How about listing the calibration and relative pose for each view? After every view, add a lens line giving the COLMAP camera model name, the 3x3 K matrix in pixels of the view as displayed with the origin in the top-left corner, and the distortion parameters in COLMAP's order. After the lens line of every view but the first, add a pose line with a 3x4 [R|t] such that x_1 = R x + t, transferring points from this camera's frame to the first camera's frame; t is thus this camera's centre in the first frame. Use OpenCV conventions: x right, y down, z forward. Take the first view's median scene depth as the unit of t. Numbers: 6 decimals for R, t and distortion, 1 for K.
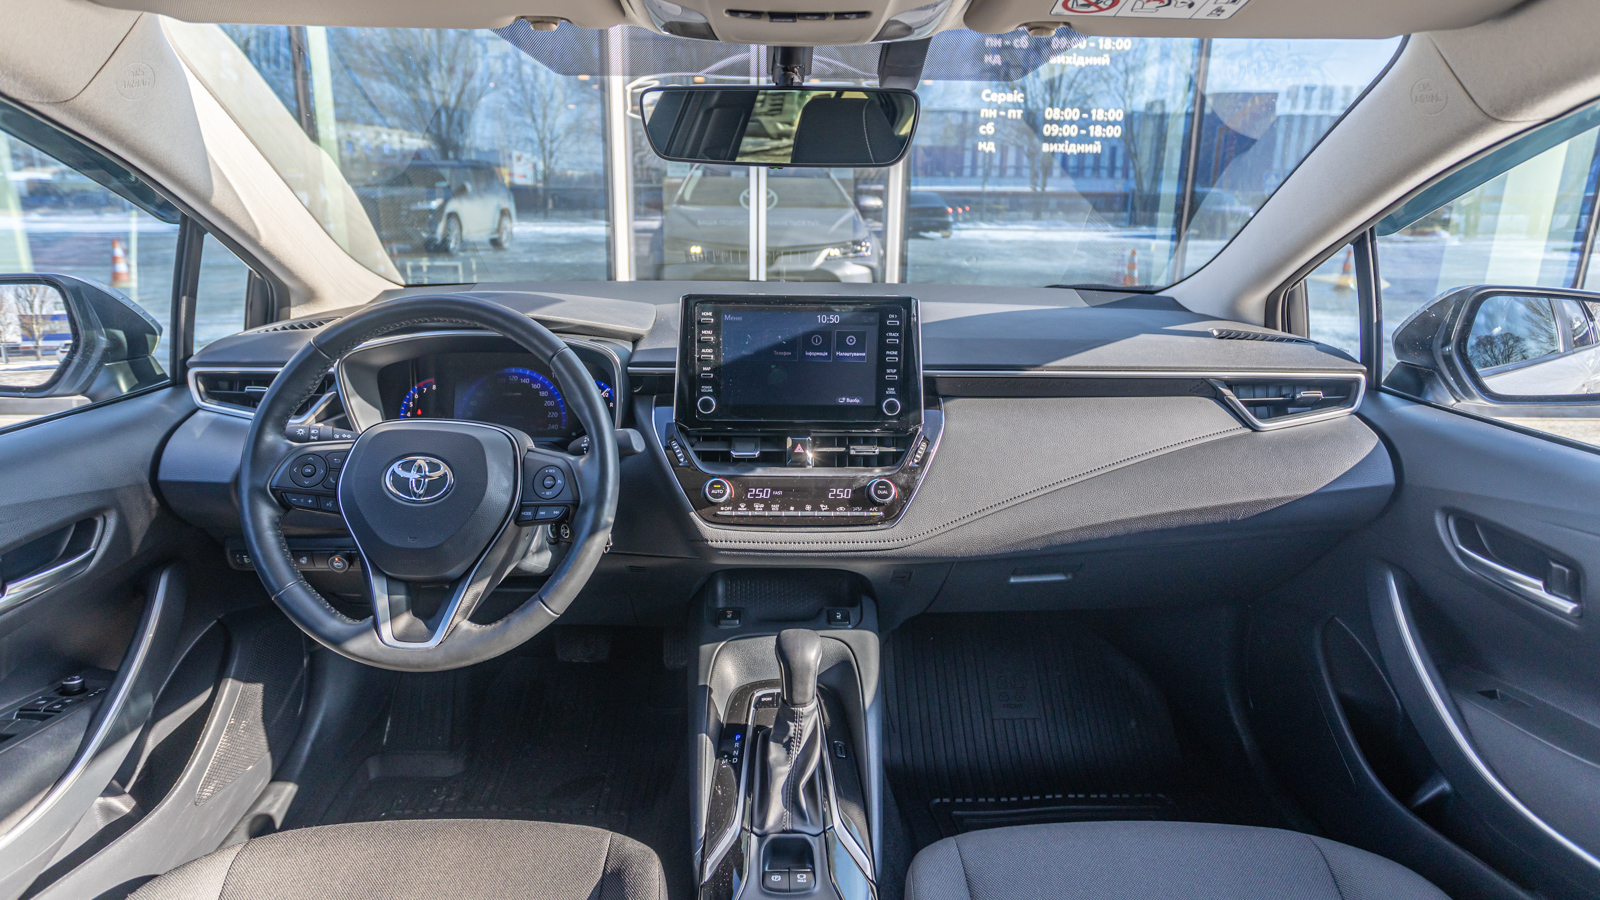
lens RADIAL K [[826.4, 0, 803.7], [0, 826.4, 437.2], [0, 0, 1]] dist [0.003893, 0.000187]
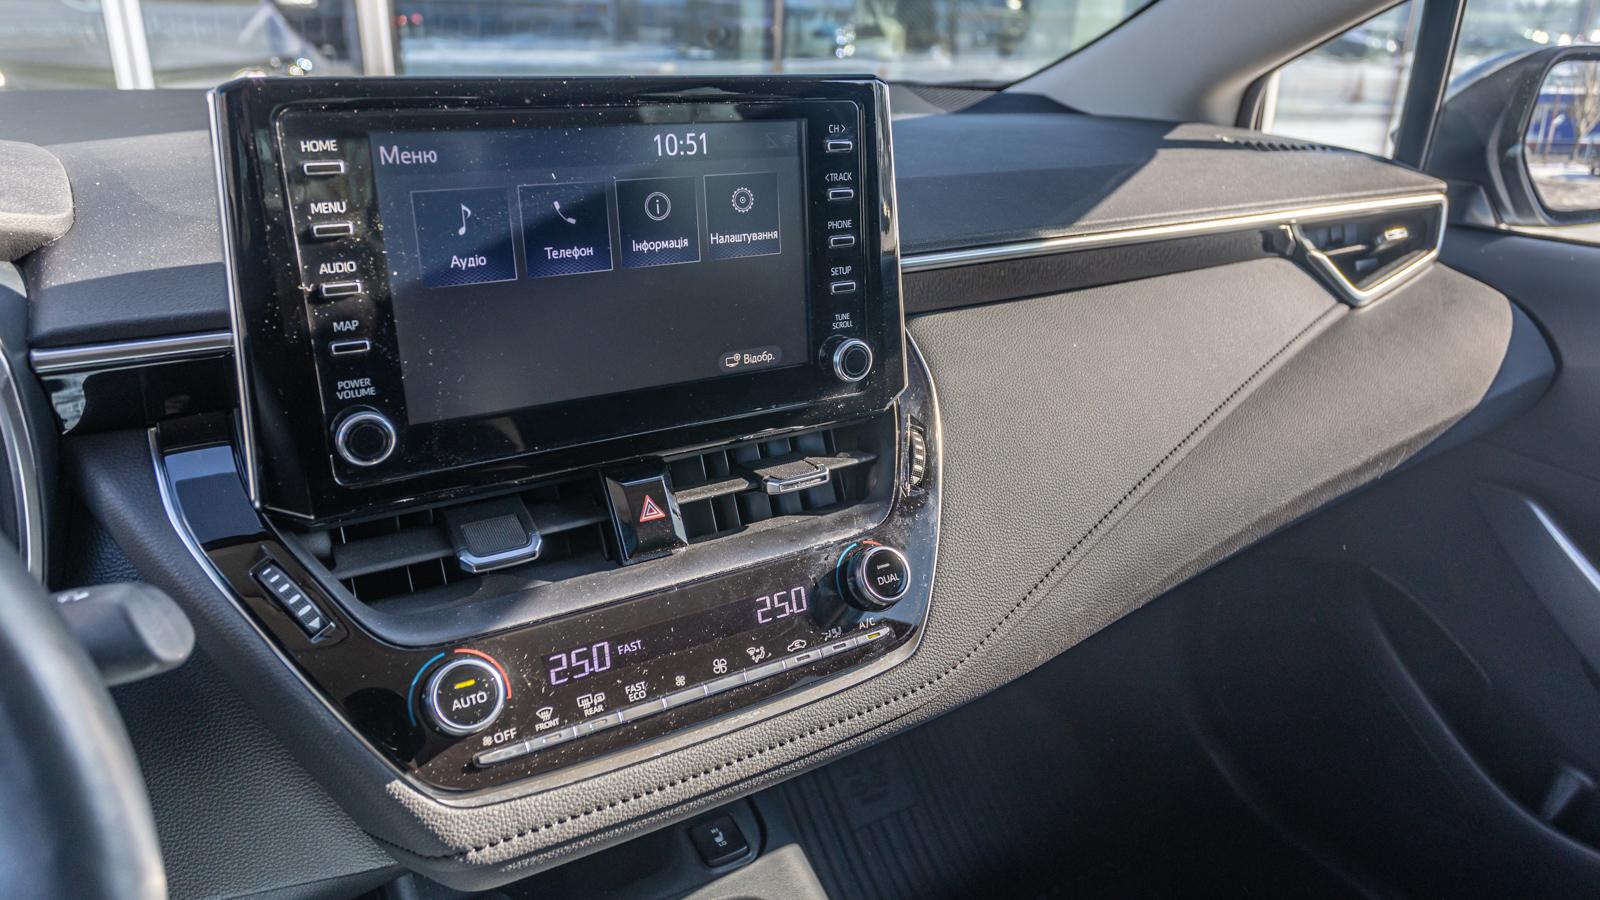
lens RADIAL K [[1056.2, 0, 800.3], [0, 1056.2, 435.0], [0, 0, 1]] dist [-0.007354, 0.007957]
pose [[0.871556, -0.176355, 0.457481, -0.157947], [0.125853, 0.982277, 0.138896, -0.075920], [-0.473869, -0.063480, 0.878304, 0.565861]]
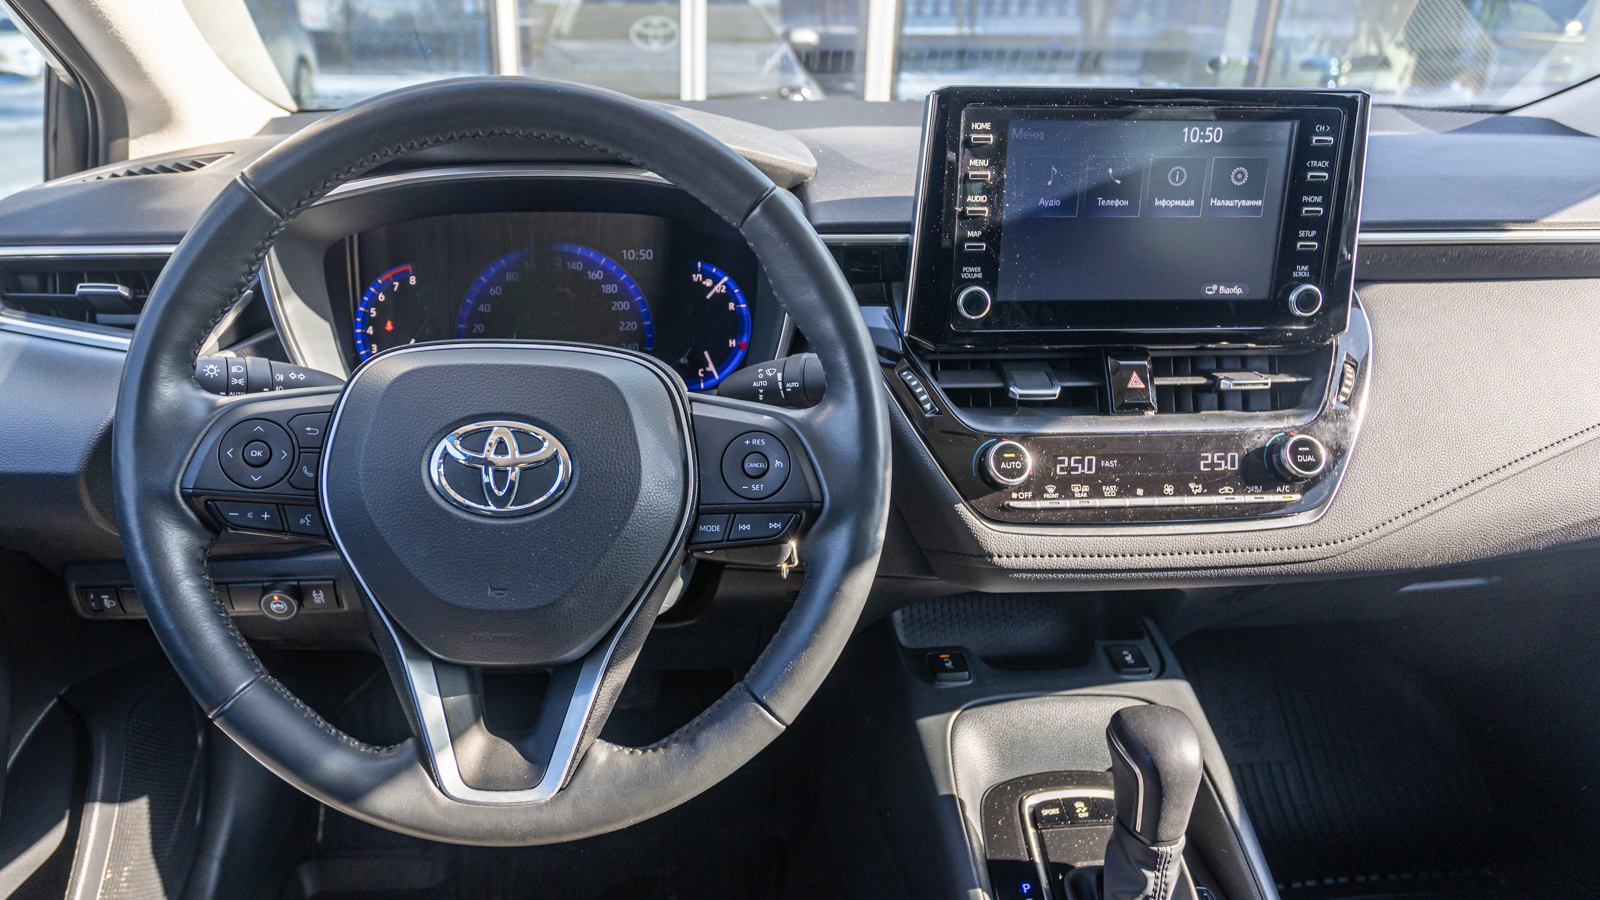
lens RADIAL K [[1009.0, 0, 744.9], [0, 1009.0, 464.7], [0, 0, 1]] dist [-0.005480, 0.003020]
pose [[0.998740, -0.025821, 0.043030, -0.296575], [0.020520, 0.992638, 0.119371, -0.016040], [-0.045796, -0.118337, 0.991917, 0.349340]]
